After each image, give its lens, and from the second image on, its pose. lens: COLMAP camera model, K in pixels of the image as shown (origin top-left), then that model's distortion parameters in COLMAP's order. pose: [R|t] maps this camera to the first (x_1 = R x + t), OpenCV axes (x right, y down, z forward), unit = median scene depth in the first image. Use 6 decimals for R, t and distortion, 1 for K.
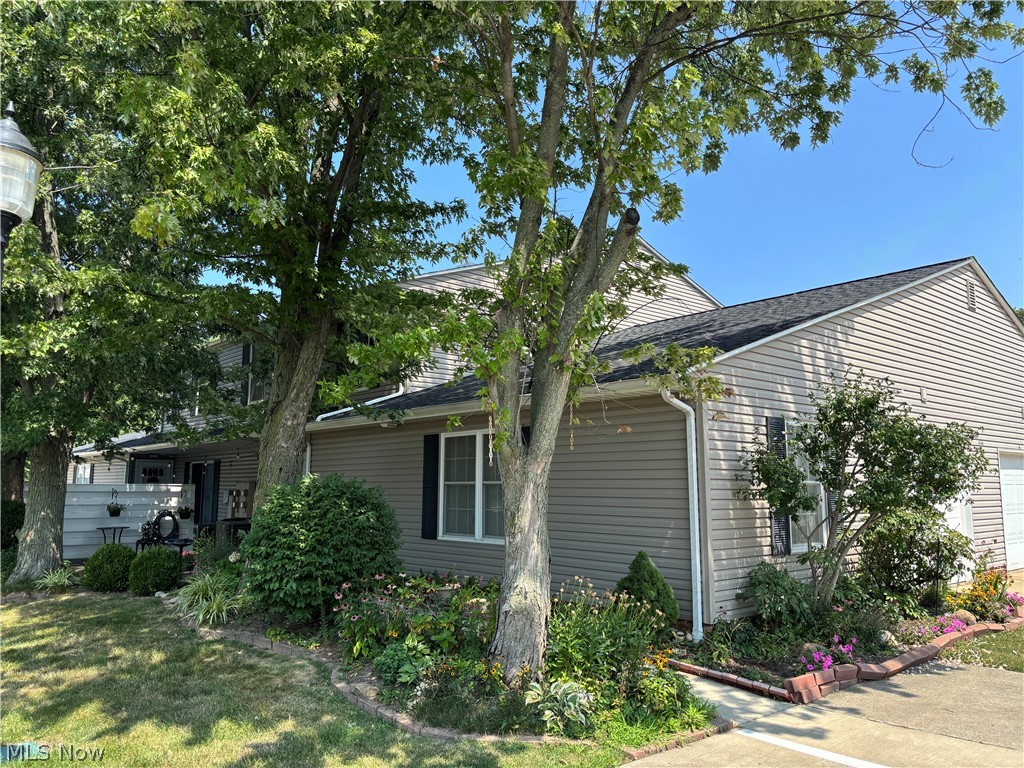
lens RADIAL K [[773.0, 0, 508.3], [0, 773.0, 384.3], [0, 0, 1]] dist [0.063779, -0.011860]
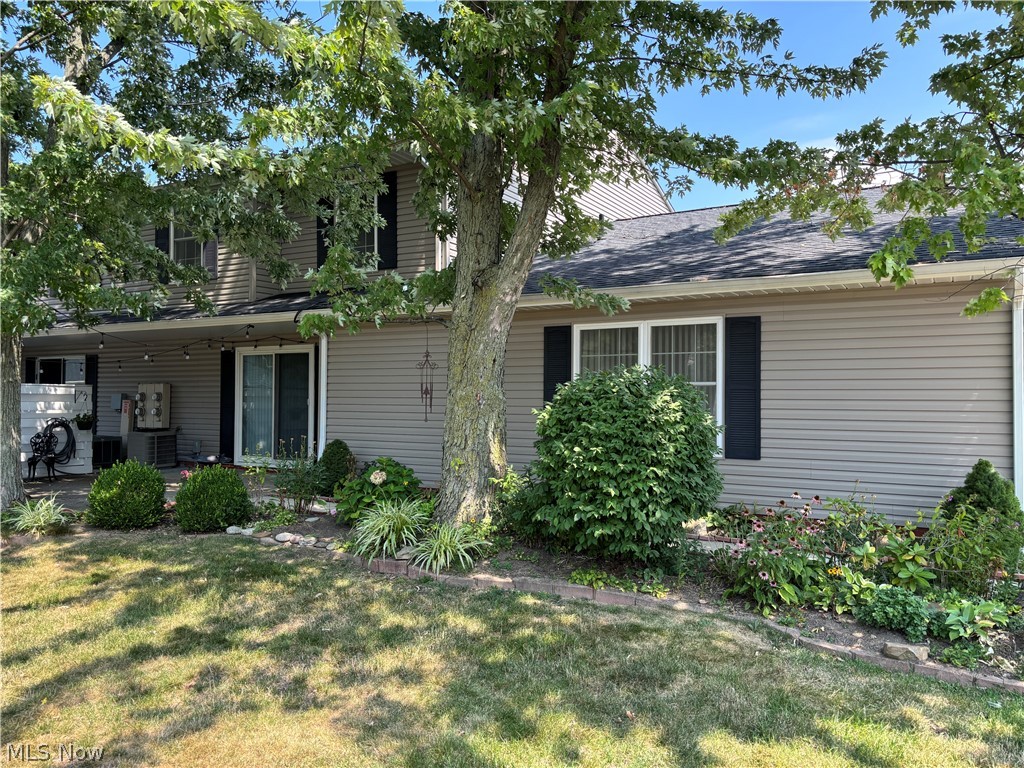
lens RADIAL K [[773.0, 0, 514.1], [0, 773.0, 383.3], [0, 0, 1]] dist [0.063779, -0.011860]
pose [[0.946803, 0.011116, 0.321621, -0.430135], [-0.047864, 0.993152, 0.106579, 0.042715], [-0.318234, -0.116303, 0.940851, 0.251665]]
